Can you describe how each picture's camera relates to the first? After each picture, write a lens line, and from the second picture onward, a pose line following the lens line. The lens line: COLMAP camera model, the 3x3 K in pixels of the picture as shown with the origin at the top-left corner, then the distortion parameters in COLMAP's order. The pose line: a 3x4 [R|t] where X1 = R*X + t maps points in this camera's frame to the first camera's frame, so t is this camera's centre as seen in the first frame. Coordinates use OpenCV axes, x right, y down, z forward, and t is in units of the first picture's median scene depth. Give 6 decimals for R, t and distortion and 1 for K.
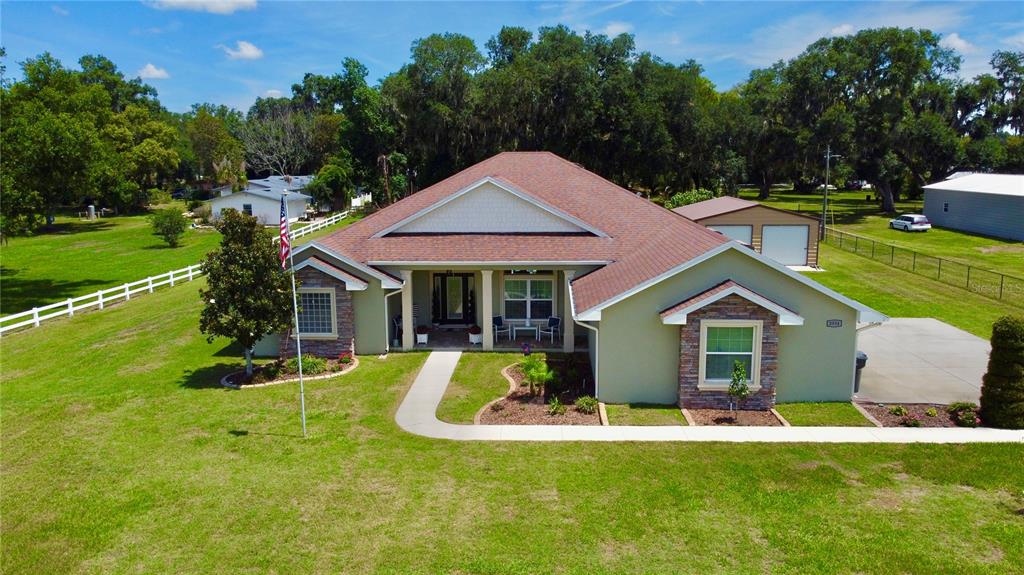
lens RADIAL K [[779.0, 0, 513.8], [0, 779.0, 289.6], [0, 0, 1]] dist [-0.000780, -0.004075]
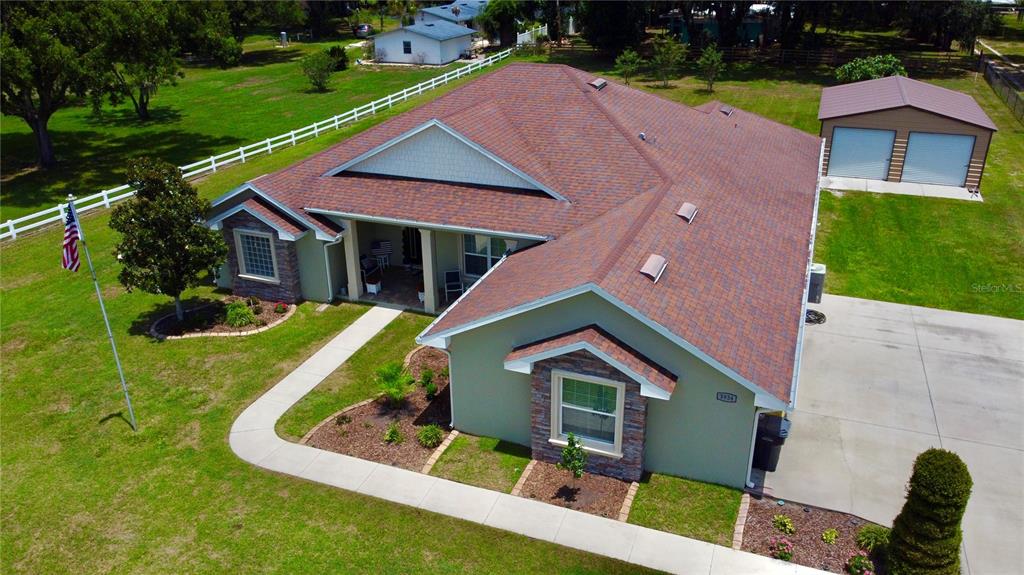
lens RADIAL K [[779.0, 0, 513.8], [0, 779.0, 289.6], [0, 0, 1]] dist [-0.000780, -0.004075]
pose [[0.947886, 0.126131, -0.292579, 0.334535], [-0.049733, 0.965620, 0.255157, -0.192534], [0.314703, -0.227309, 0.921571, 0.199086]]
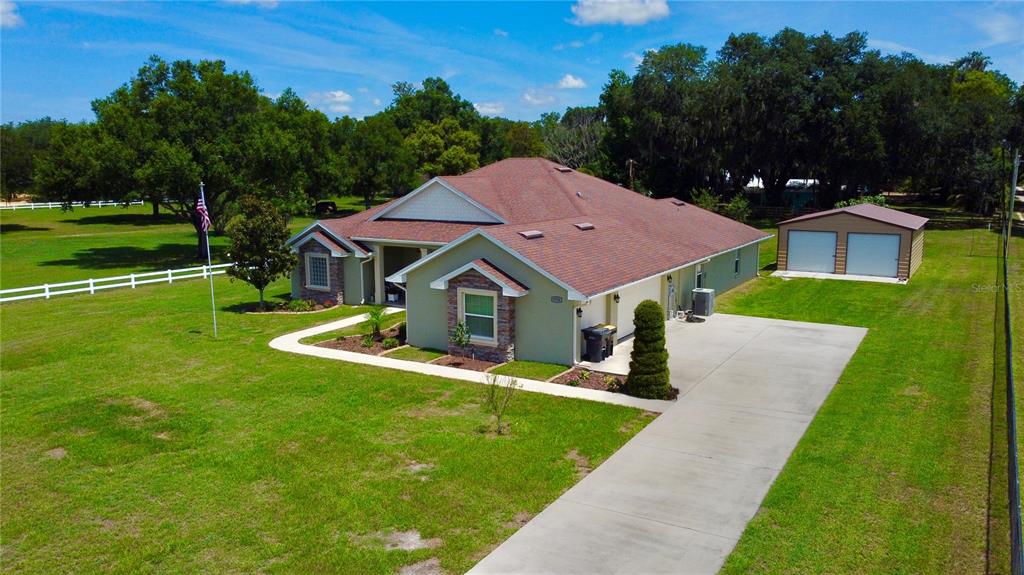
lens RADIAL K [[779.0, 0, 513.8], [0, 779.0, 289.6], [0, 0, 1]] dist [-0.000780, -0.004075]
pose [[0.878948, 0.079604, -0.470228, 0.730552], [-0.081310, 0.996549, 0.016721, 0.010204], [0.469936, 0.023538, 0.882387, -0.086596]]
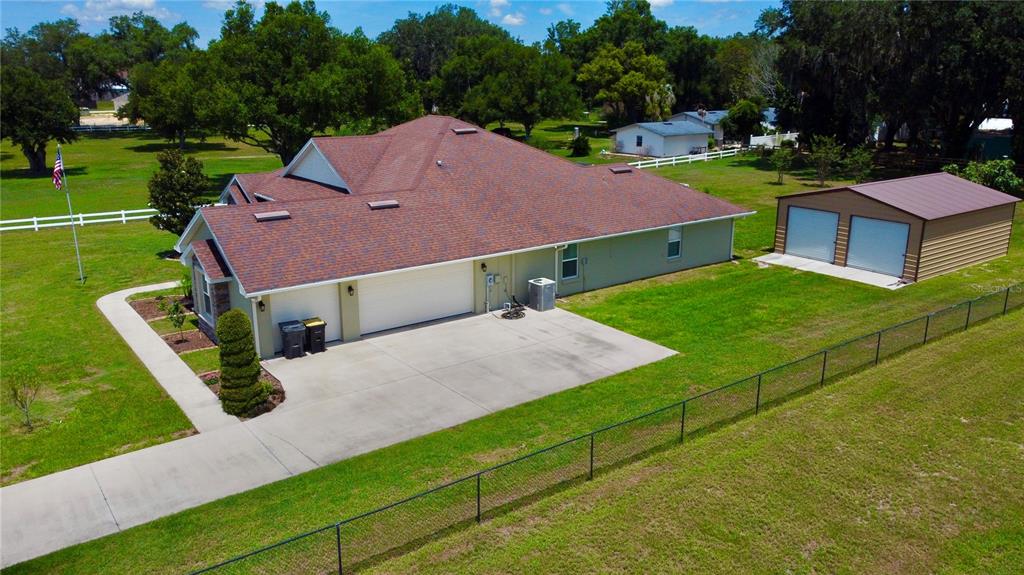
lens RADIAL K [[779.0, 0, 513.8], [0, 779.0, 289.6], [0, 0, 1]] dist [-0.000780, -0.004075]
pose [[0.637452, 0.213017, -0.740458, 1.220205], [-0.134338, 0.977030, 0.165425, -0.164285], [0.758688, -0.005979, 0.651427, 0.427815]]
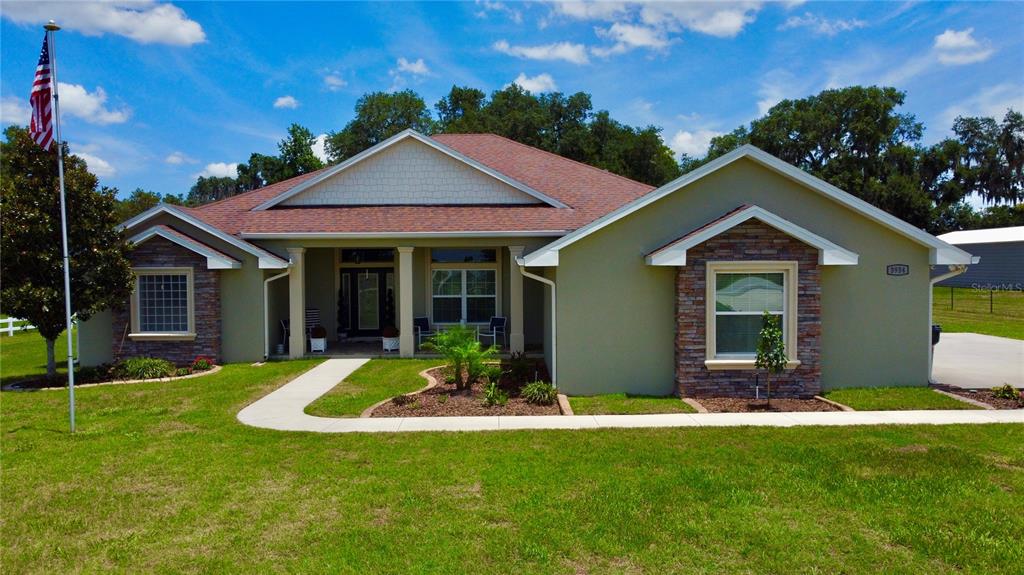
lens RADIAL K [[779.0, 0, 513.8], [0, 779.0, 289.6], [0, 0, 1]] dist [-0.000780, -0.004075]
pose [[0.998678, -0.002184, 0.051360, 0.030599], [0.009213, 0.990526, -0.137017, 0.119522], [-0.050574, 0.137309, 0.989236, 0.269543]]
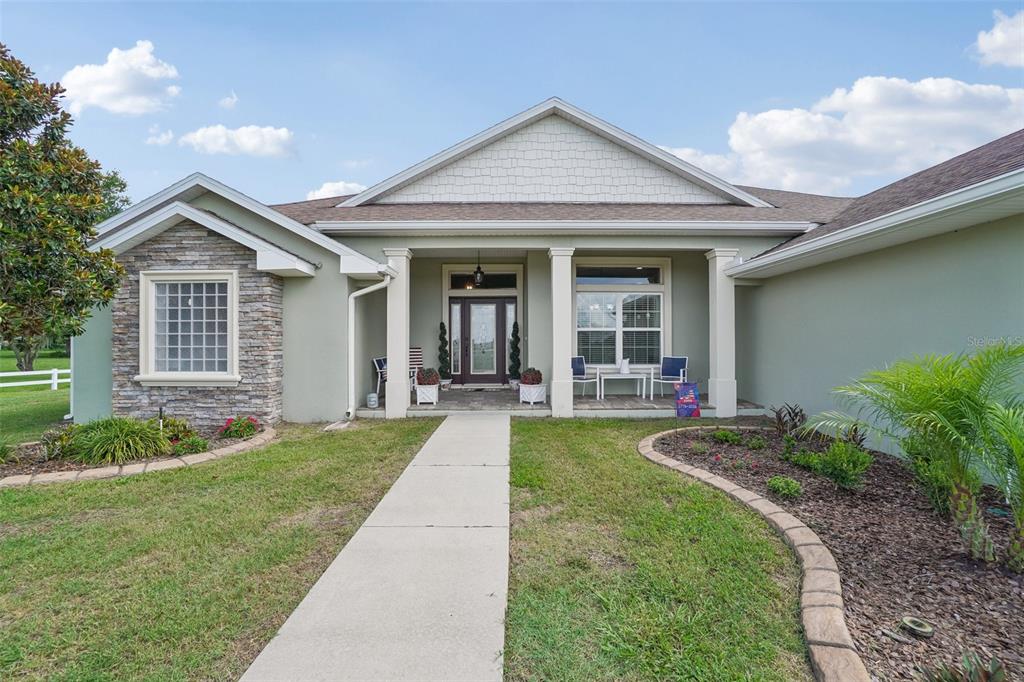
lens RADIAL K [[451.9, 0, 508.9], [0, 451.9, 336.4], [0, 0, 1]] dist [-0.050135, 0.016266]
pose [[0.998864, 0.004450, 0.047450, -0.083063], [0.004287, 0.983207, -0.182444, 0.083552], [-0.047465, 0.182440, 0.982071, 0.739466]]
